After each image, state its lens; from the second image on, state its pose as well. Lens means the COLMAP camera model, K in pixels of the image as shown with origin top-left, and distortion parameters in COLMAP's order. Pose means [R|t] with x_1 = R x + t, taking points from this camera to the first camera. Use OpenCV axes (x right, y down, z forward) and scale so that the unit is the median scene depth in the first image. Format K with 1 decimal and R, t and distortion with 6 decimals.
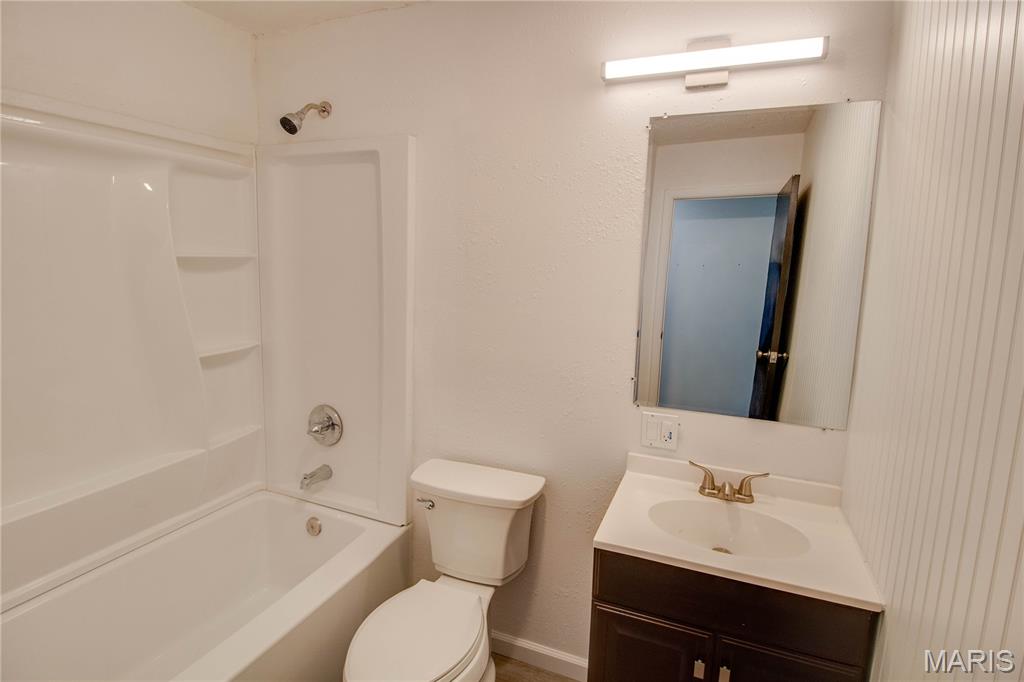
lens RADIAL K [[497.5, 0, 516.3], [0, 497.5, 321.7], [0, 0, 1]] dist [0.002415, -0.010970]
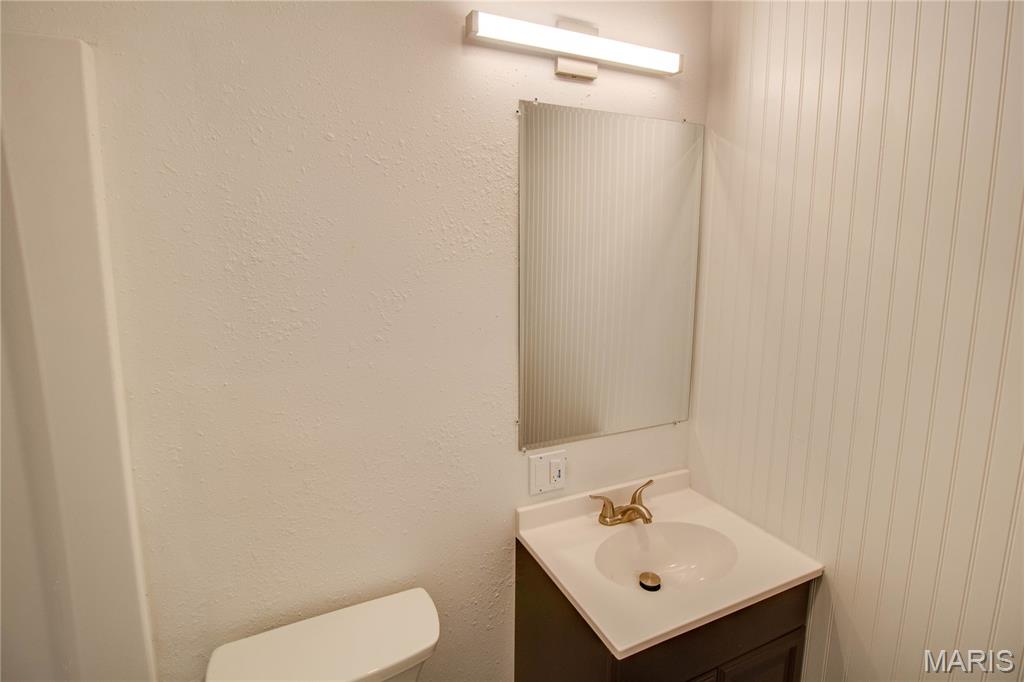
lens RADIAL K [[497.5, 0, 516.3], [0, 497.5, 321.7], [0, 0, 1]] dist [0.002415, -0.010970]
pose [[0.687551, -0.129186, 0.714552, -0.280796], [0.104812, 0.991398, 0.078386, -0.095756], [-0.718532, 0.020999, 0.695177, 0.361701]]
